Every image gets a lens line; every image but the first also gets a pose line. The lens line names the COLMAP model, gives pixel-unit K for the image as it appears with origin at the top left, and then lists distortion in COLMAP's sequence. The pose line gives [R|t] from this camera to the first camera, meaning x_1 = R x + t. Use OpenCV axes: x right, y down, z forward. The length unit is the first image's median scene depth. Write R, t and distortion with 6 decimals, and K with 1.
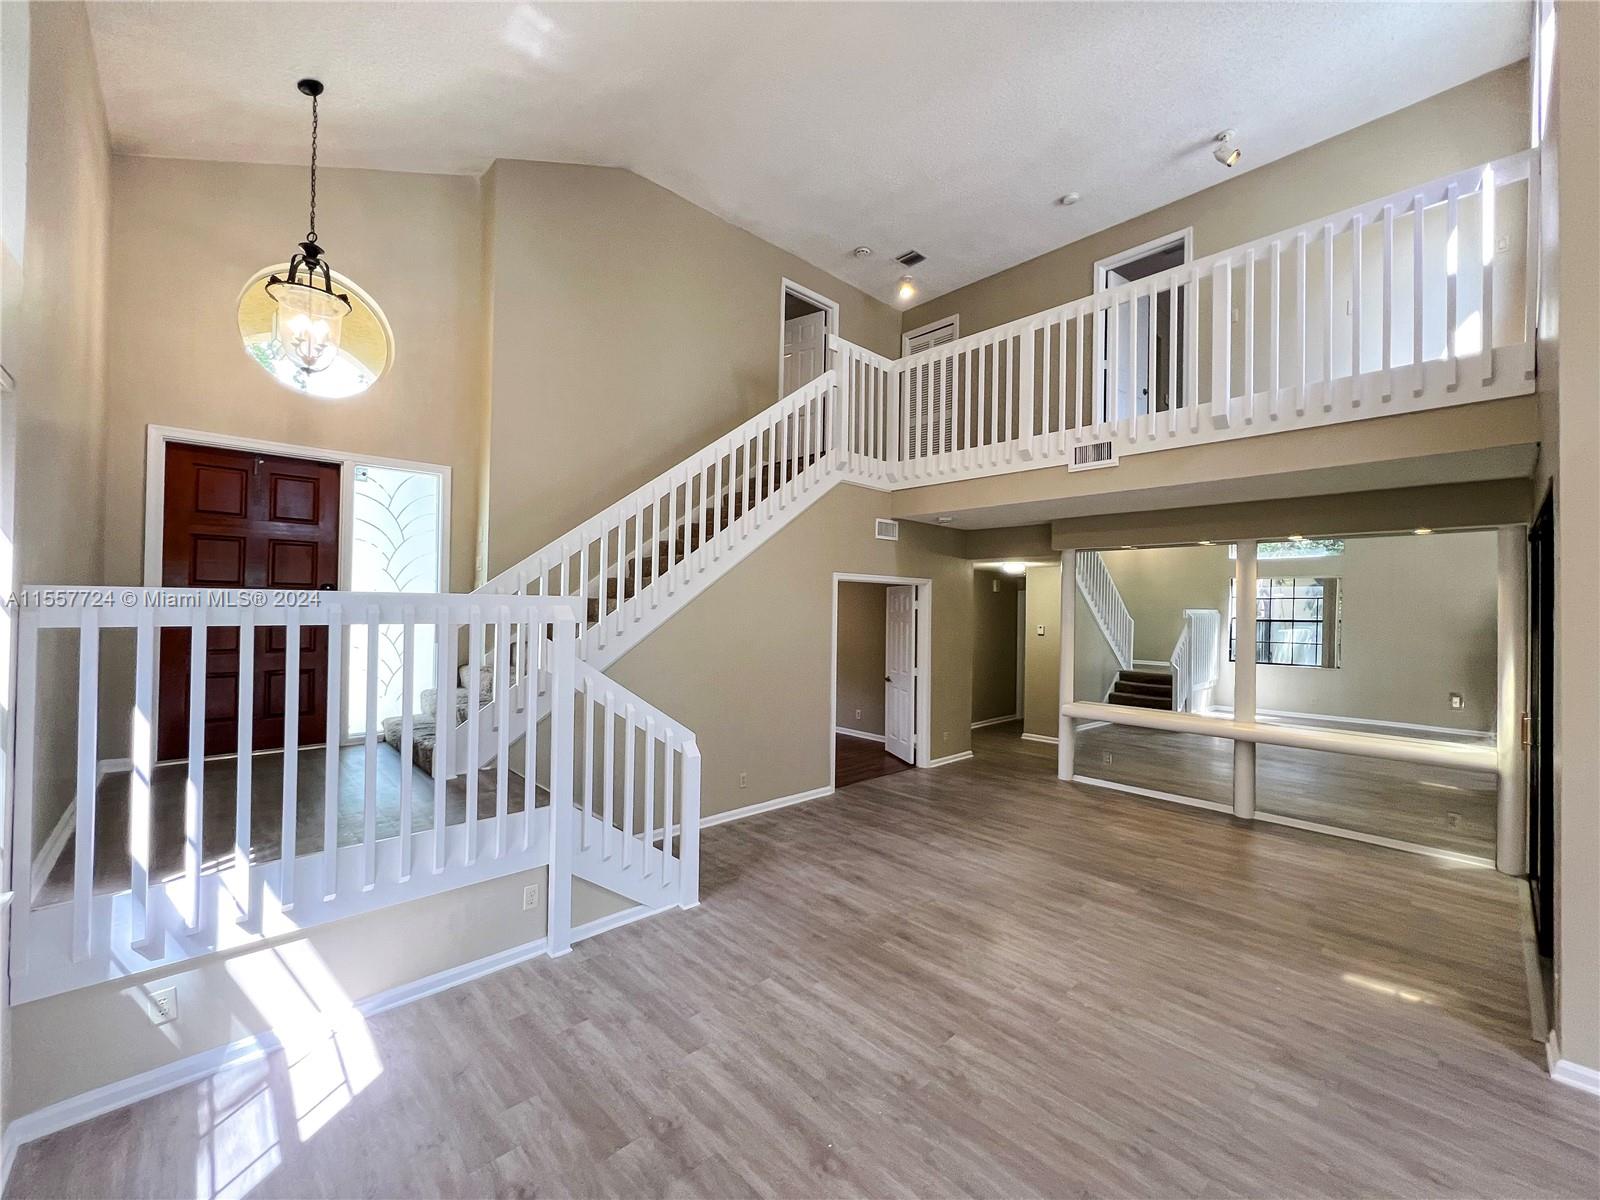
lens RADIAL K [[645.1, 0, 803.4], [0, 645.1, 600.2], [0, 0, 1]] dist [-0.002930, 0.001088]
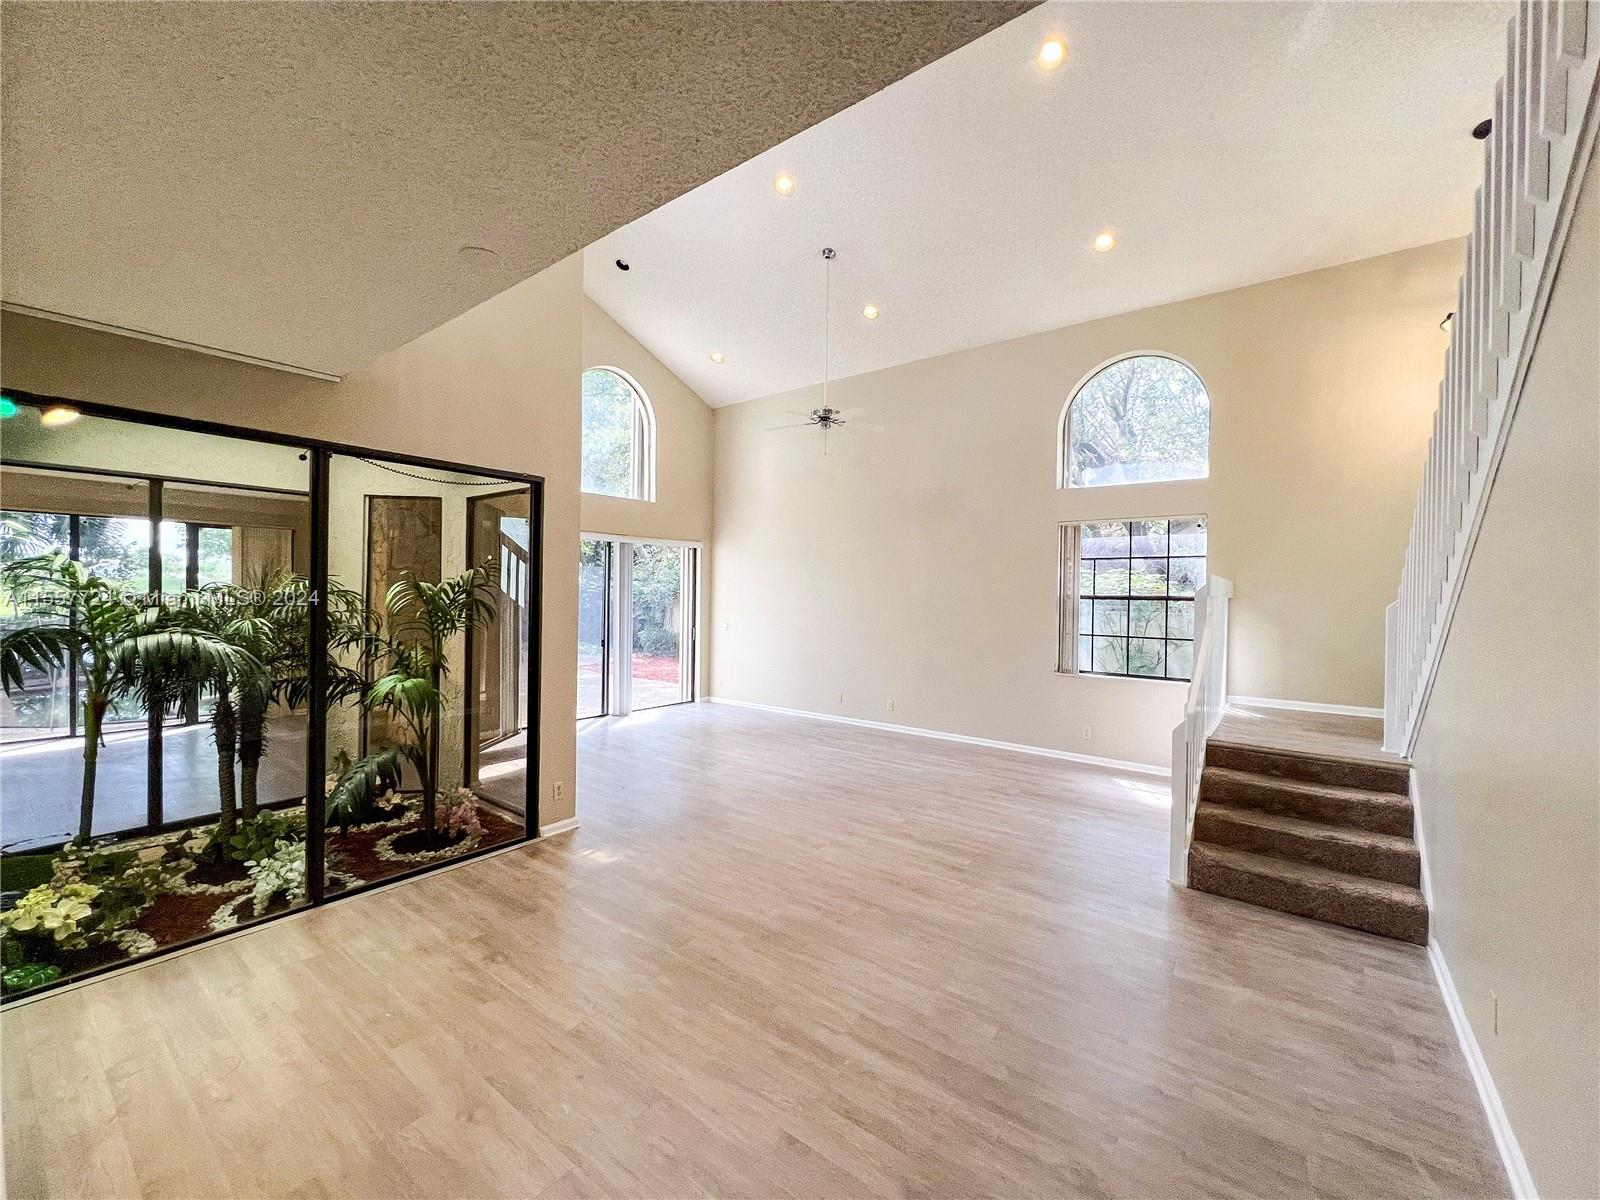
lens RADIAL K [[644.2, 0, 804.3], [0, 644.2, 594.5], [0, 0, 1]] dist [-0.002191, 0.000863]
pose [[-0.986264, -0.030563, -0.162327, 0.377048], [-0.029227, 0.999516, -0.010613, 0.040943], [0.162572, -0.005723, -0.986680, 1.269033]]
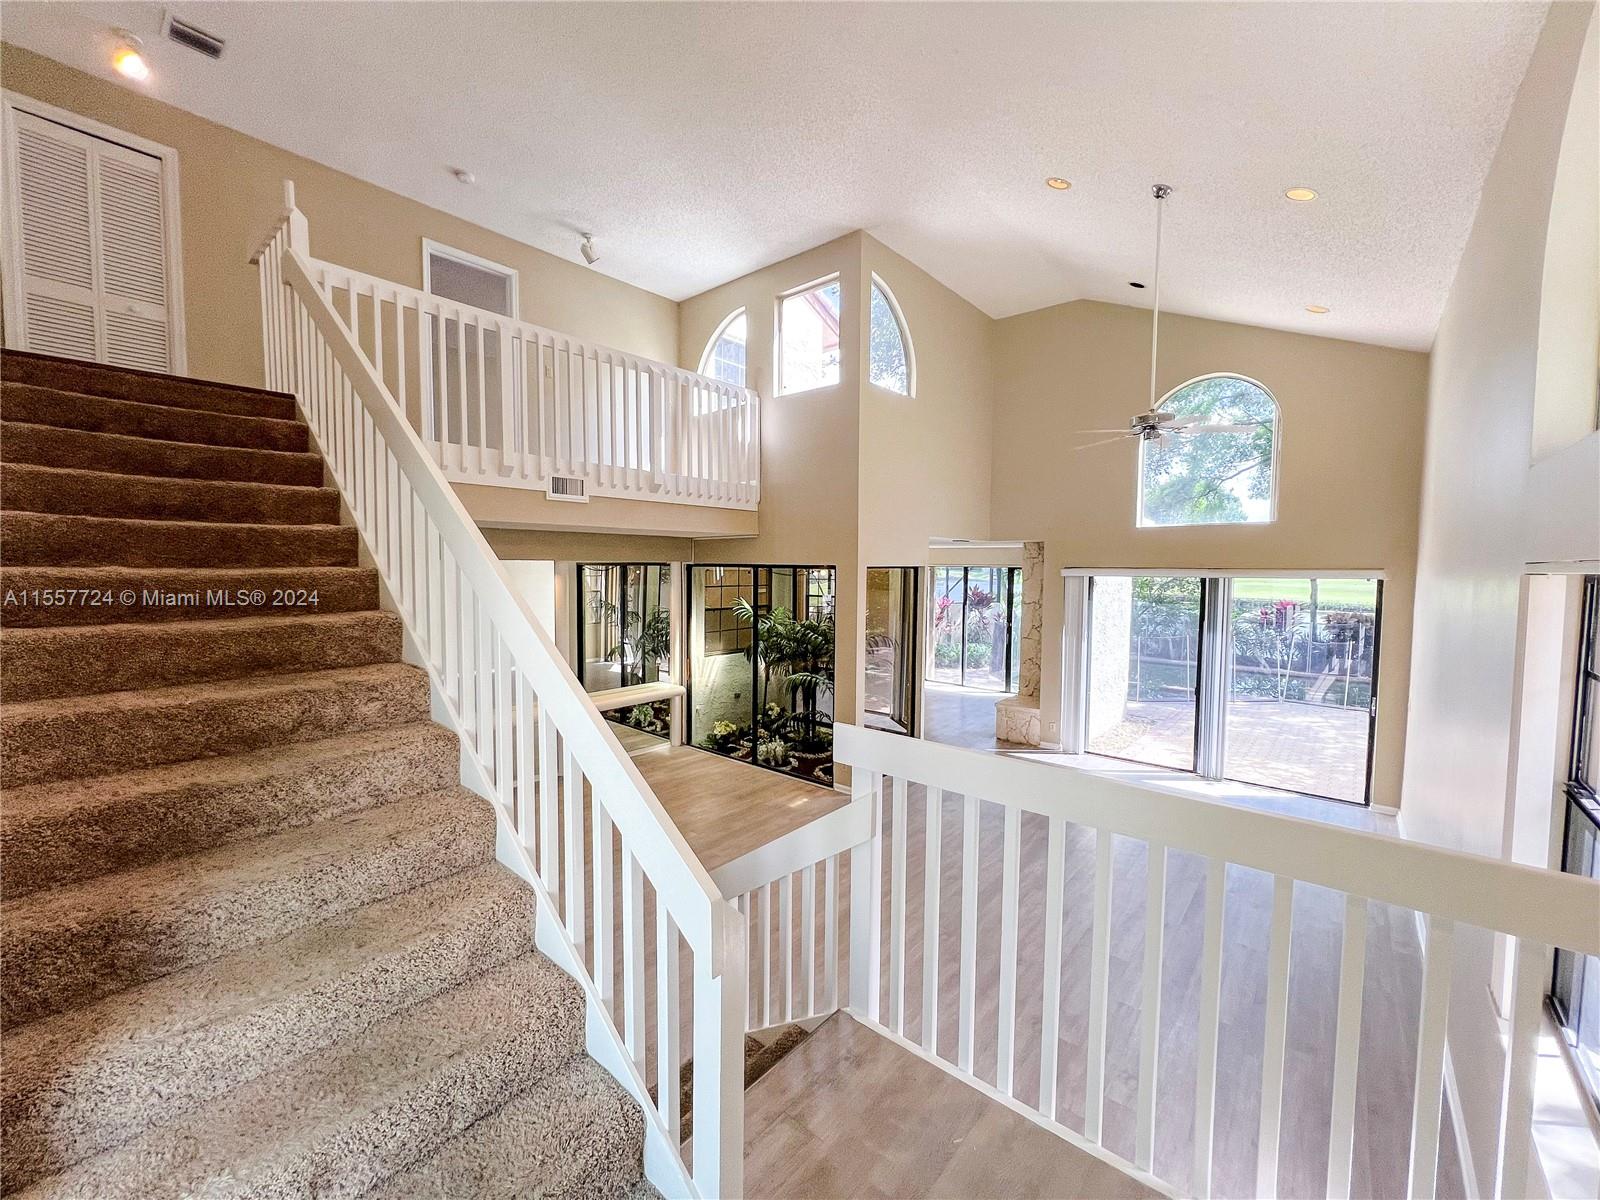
lens RADIAL K [[645.1, 0, 800.2], [0, 645.1, 597.2], [0, 0, 1]] dist [-0.002930, 0.001088]
pose [[-0.109488, -0.069119, 0.991582, -0.622835], [-0.020777, 0.997521, 0.067238, -0.114241], [-0.993771, -0.013241, -0.110653, 0.676506]]
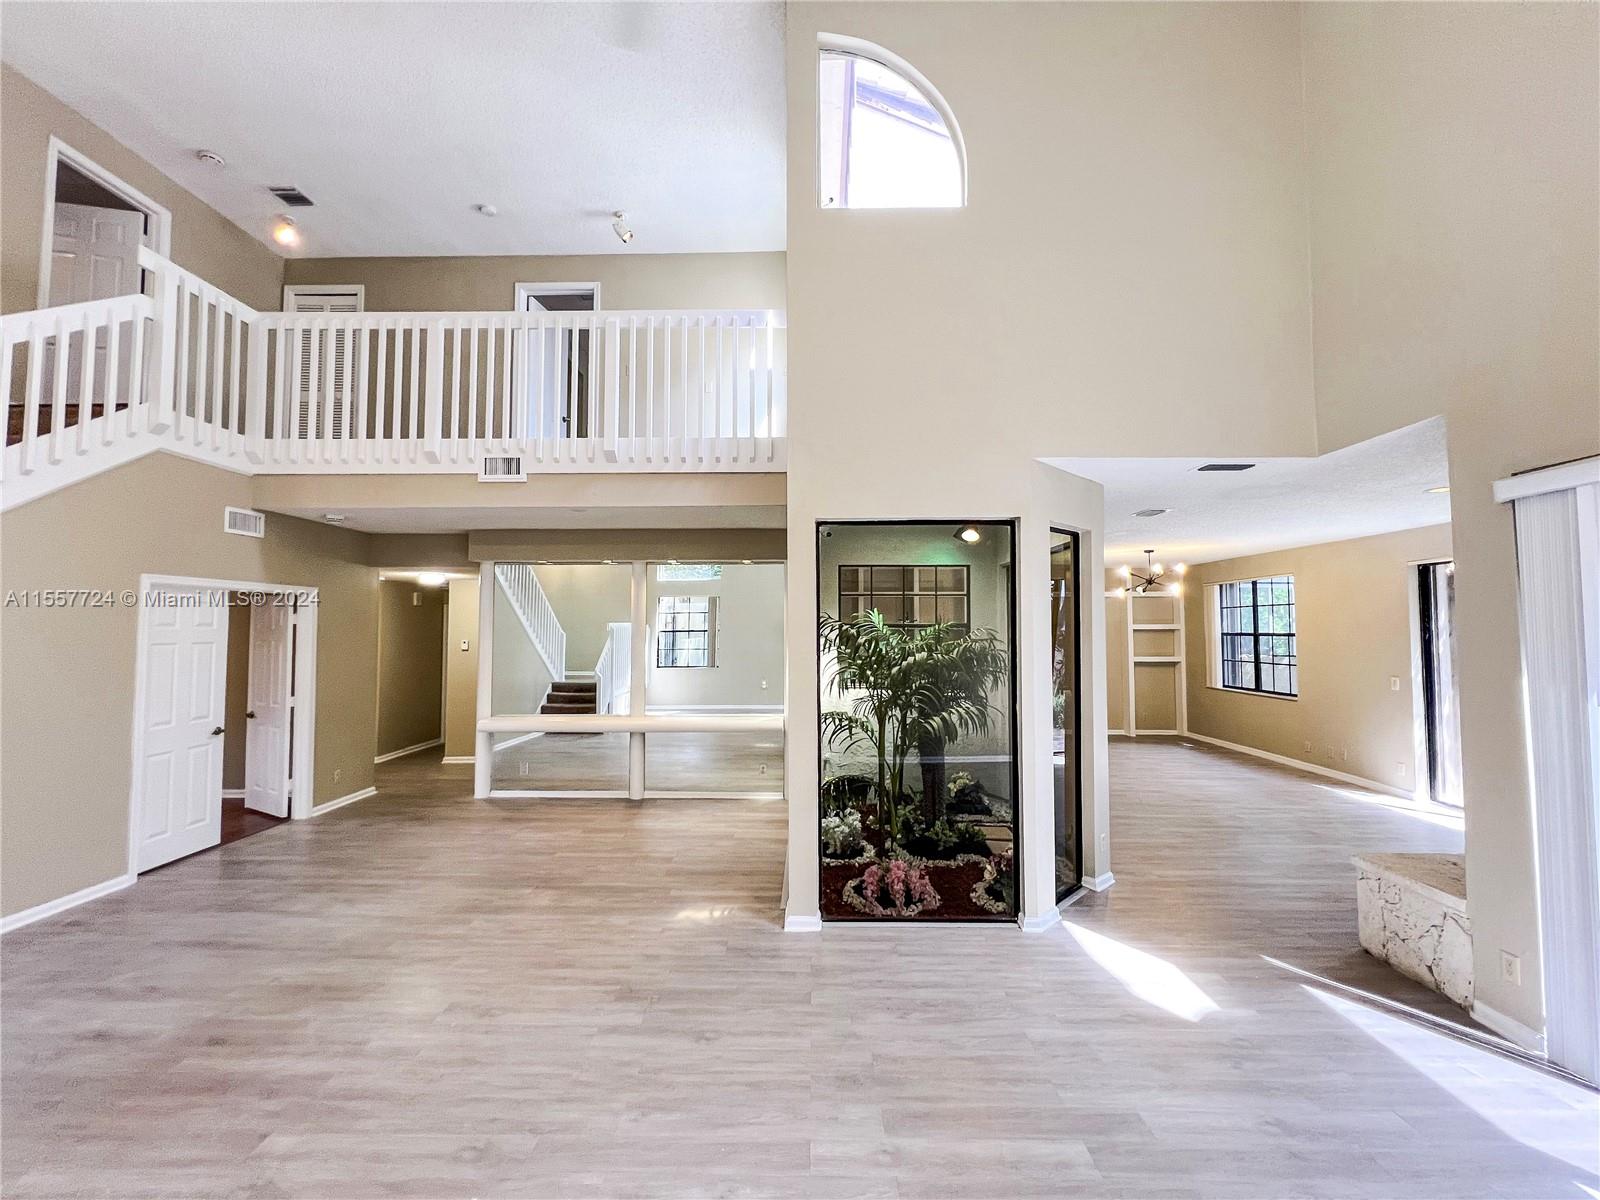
lens RADIAL K [[644.2, 0, 802.8], [0, 644.2, 599.0], [0, 0, 1]] dist [-0.002191, 0.000863]
pose [[0.696201, 0.015975, 0.717669, 0.051448], [0.004134, 0.999647, -0.026263, 0.008057], [-0.717835, 0.021251, 0.695889, -0.033767]]
